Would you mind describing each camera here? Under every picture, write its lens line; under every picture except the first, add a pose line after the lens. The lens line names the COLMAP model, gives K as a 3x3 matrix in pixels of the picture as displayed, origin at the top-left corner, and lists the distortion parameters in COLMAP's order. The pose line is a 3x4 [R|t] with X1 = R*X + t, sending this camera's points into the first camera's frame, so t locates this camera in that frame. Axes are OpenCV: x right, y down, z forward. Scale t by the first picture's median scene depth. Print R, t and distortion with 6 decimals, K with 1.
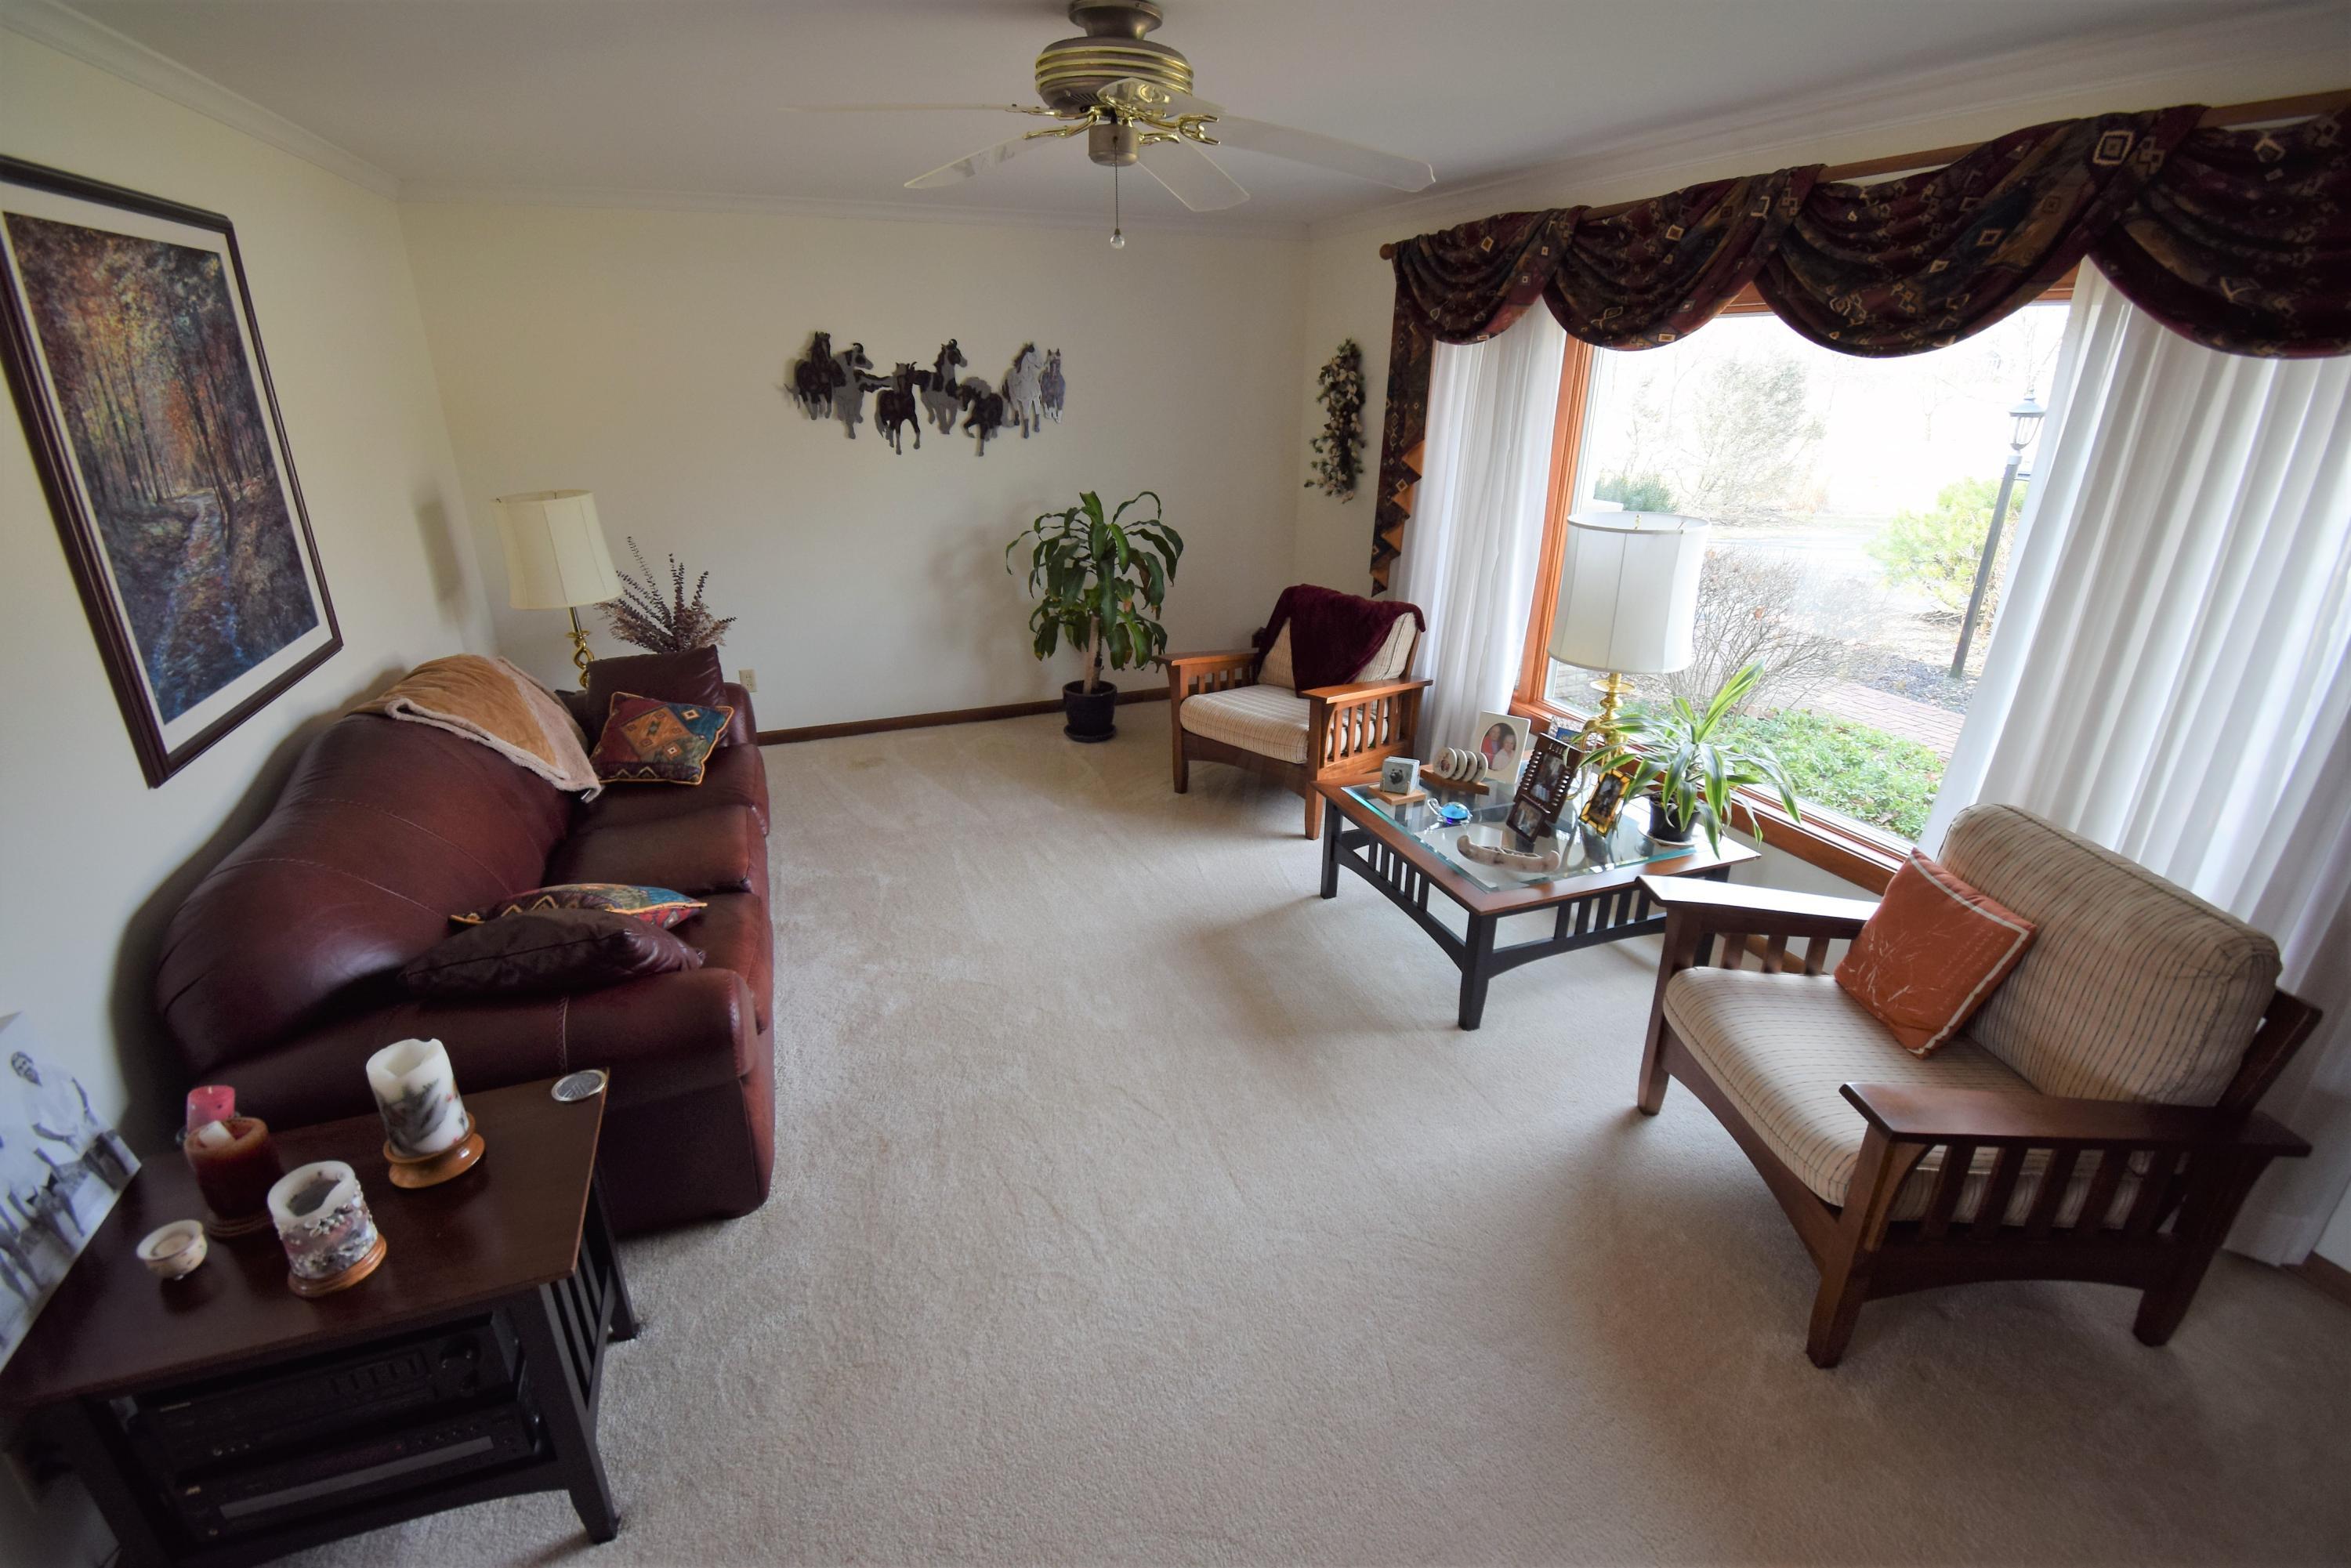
lens RADIAL K [[1044.2, 0, 1174.7], [0, 1044.2, 779.0], [0, 0, 1]] dist [0.025385, -0.026697]
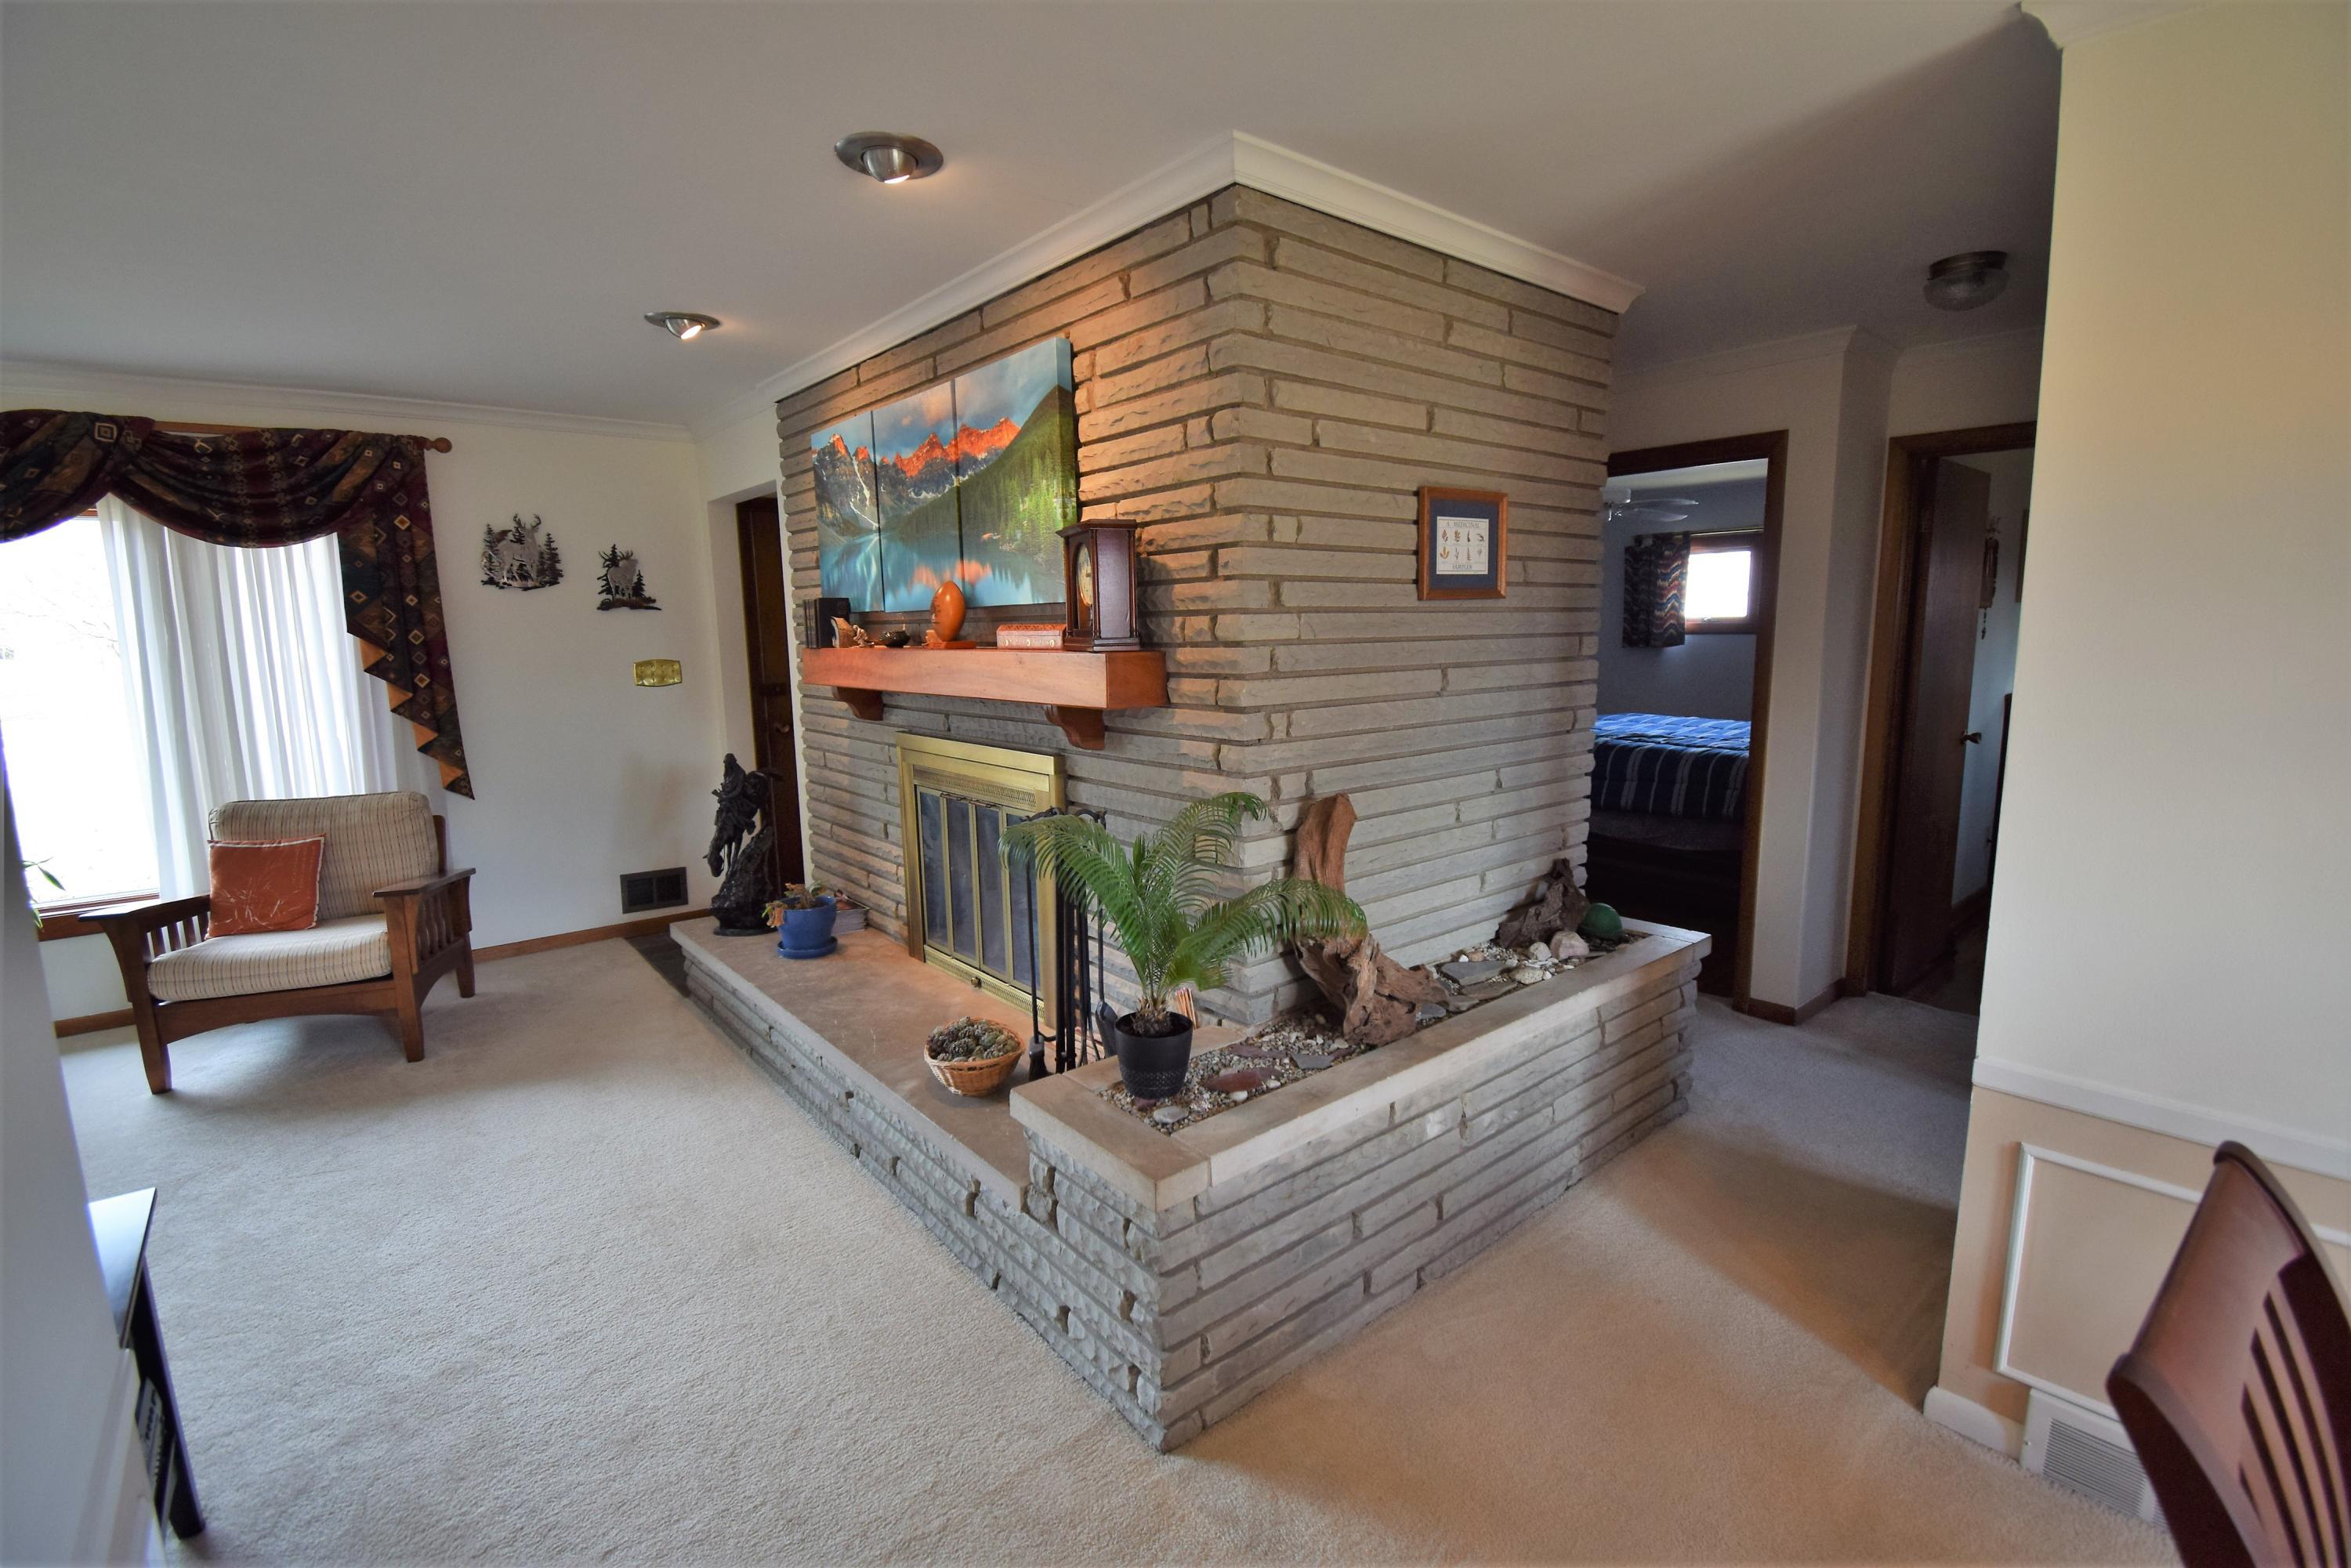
lens RADIAL K [[1044.2, 0, 1174.7], [0, 1044.2, 779.0], [0, 0, 1]] dist [0.025385, -0.026697]
pose [[-0.319299, -0.137064, 0.937689, -0.787561], [0.361561, 0.897016, 0.254236, 0.070639], [-0.875969, 0.420210, -0.236859, 0.042485]]
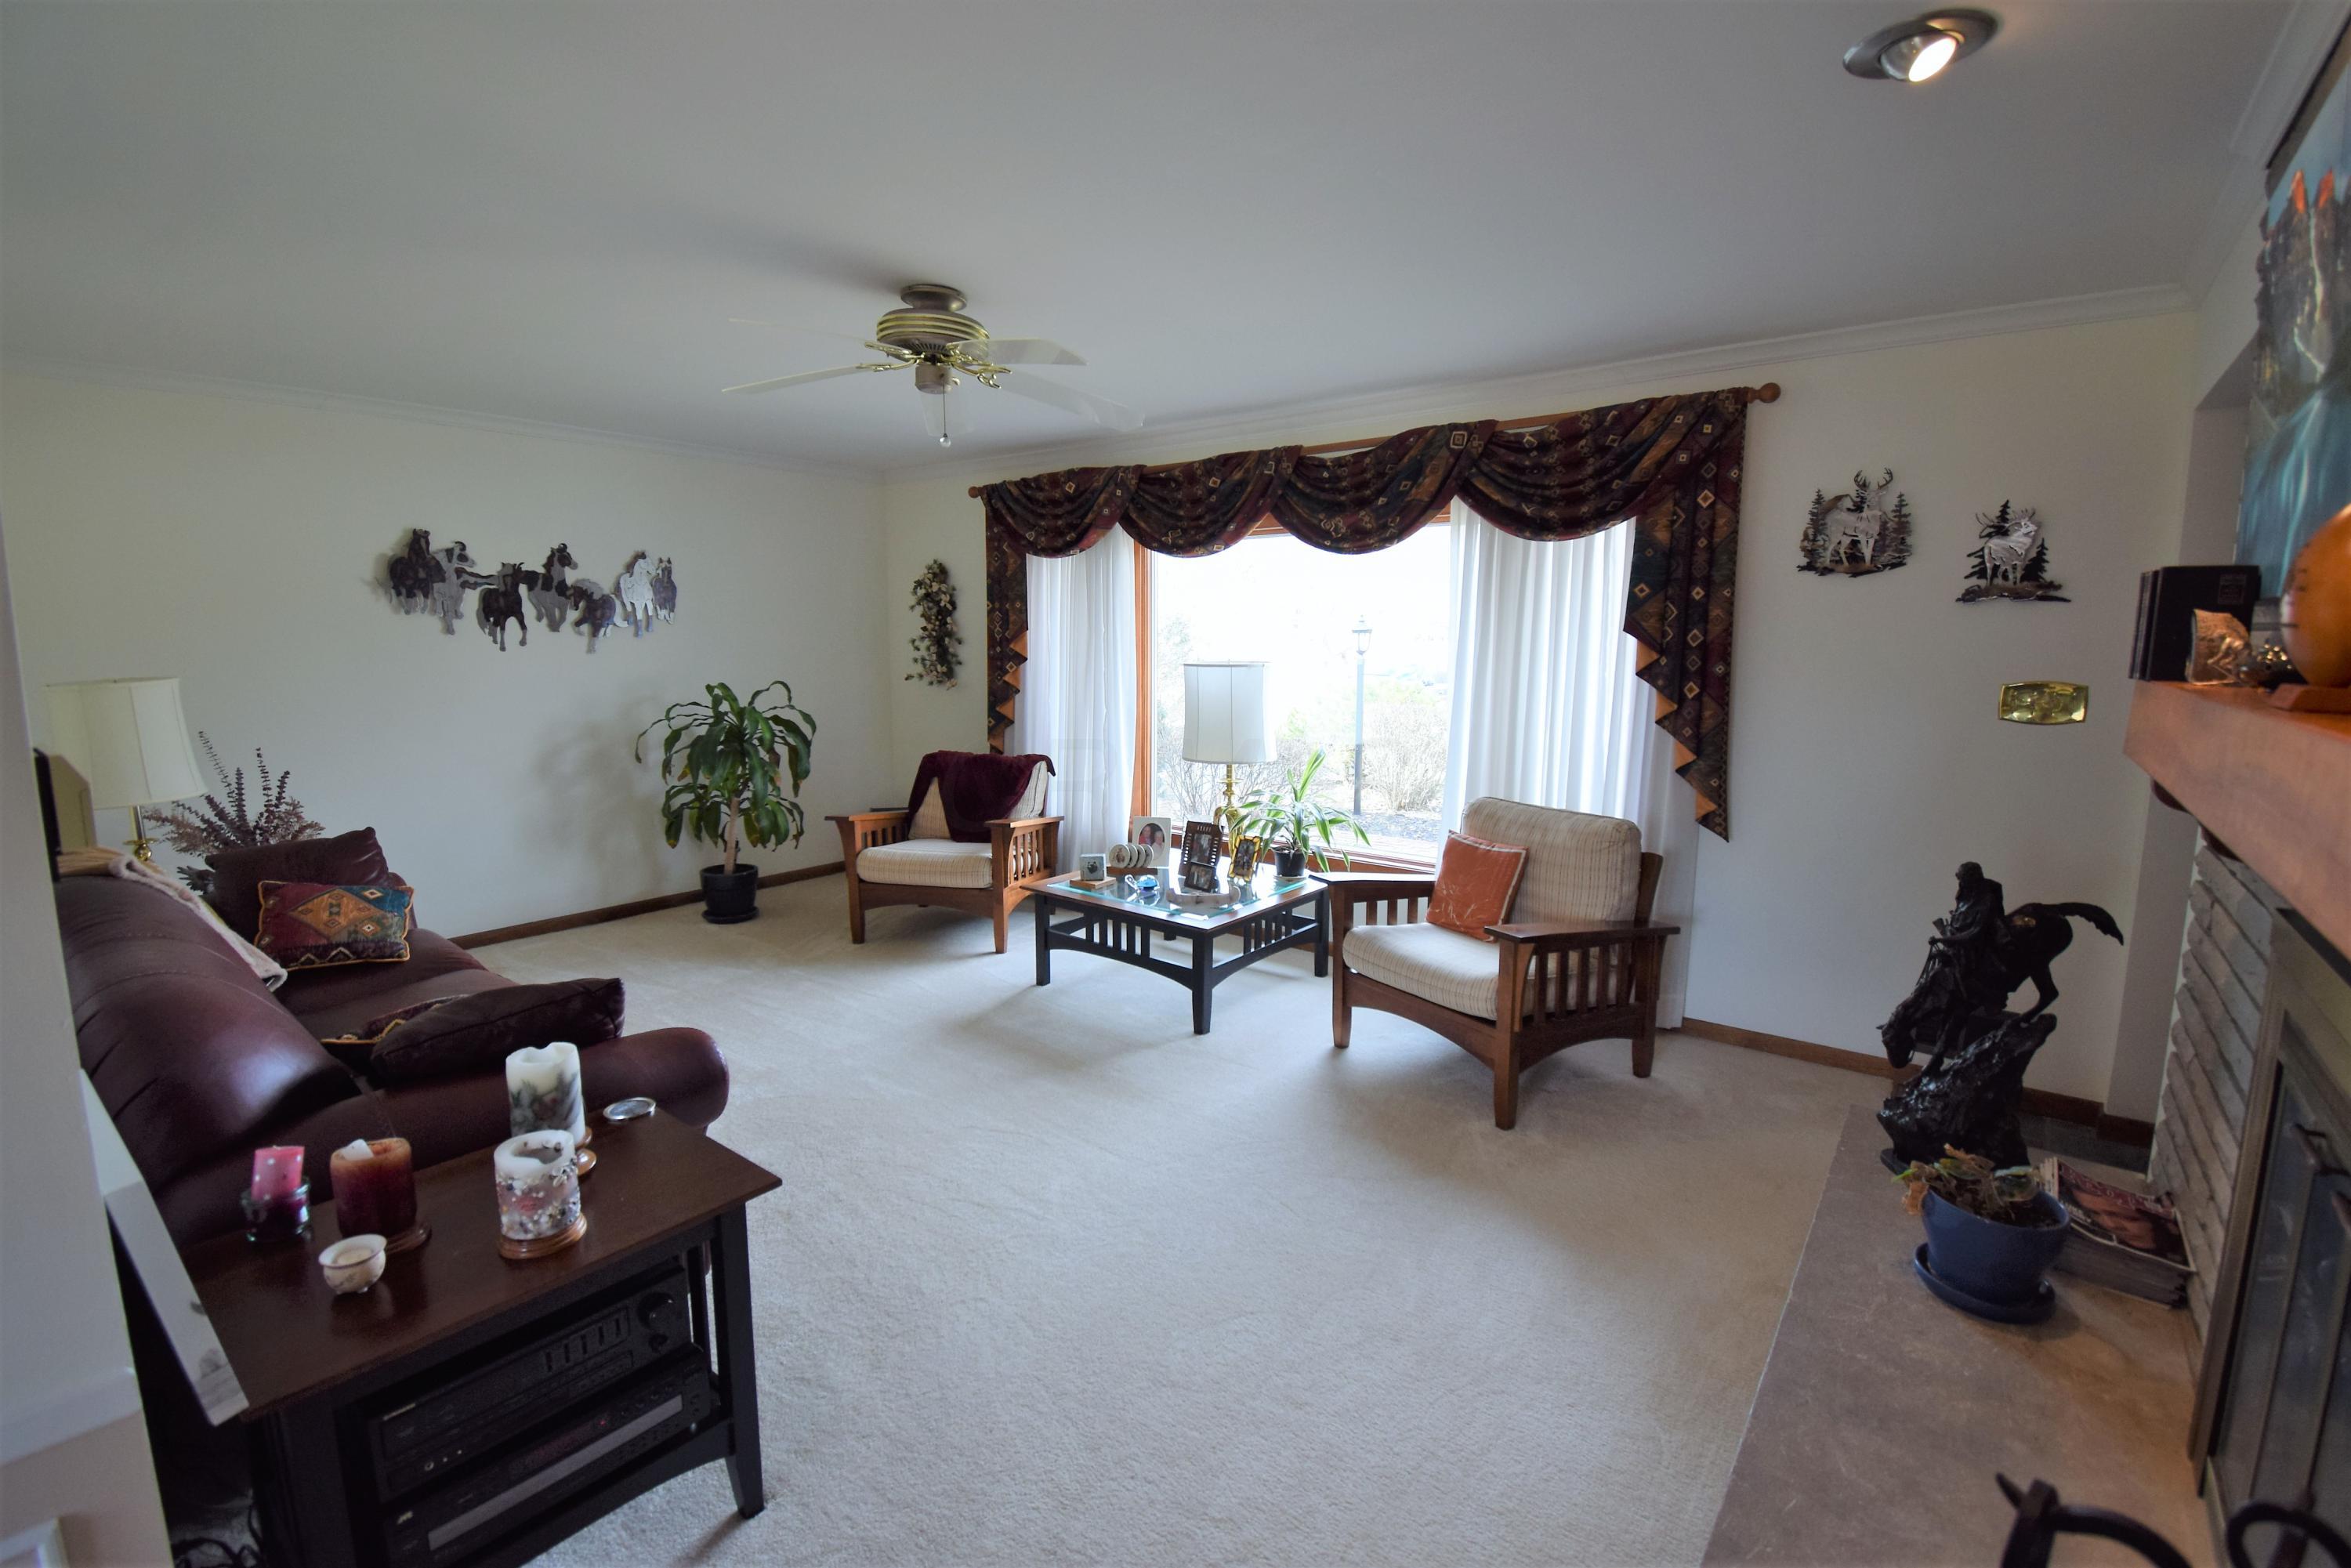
lens RADIAL K [[1044.2, 0, 1174.7], [0, 1044.2, 779.0], [0, 0, 1]] dist [0.025385, -0.026697]
pose [[0.860966, -0.069510, 0.503891, -0.306209], [0.185957, 0.965060, -0.184606, 0.136306], [-0.473454, 0.252642, 0.843809, -0.118284]]
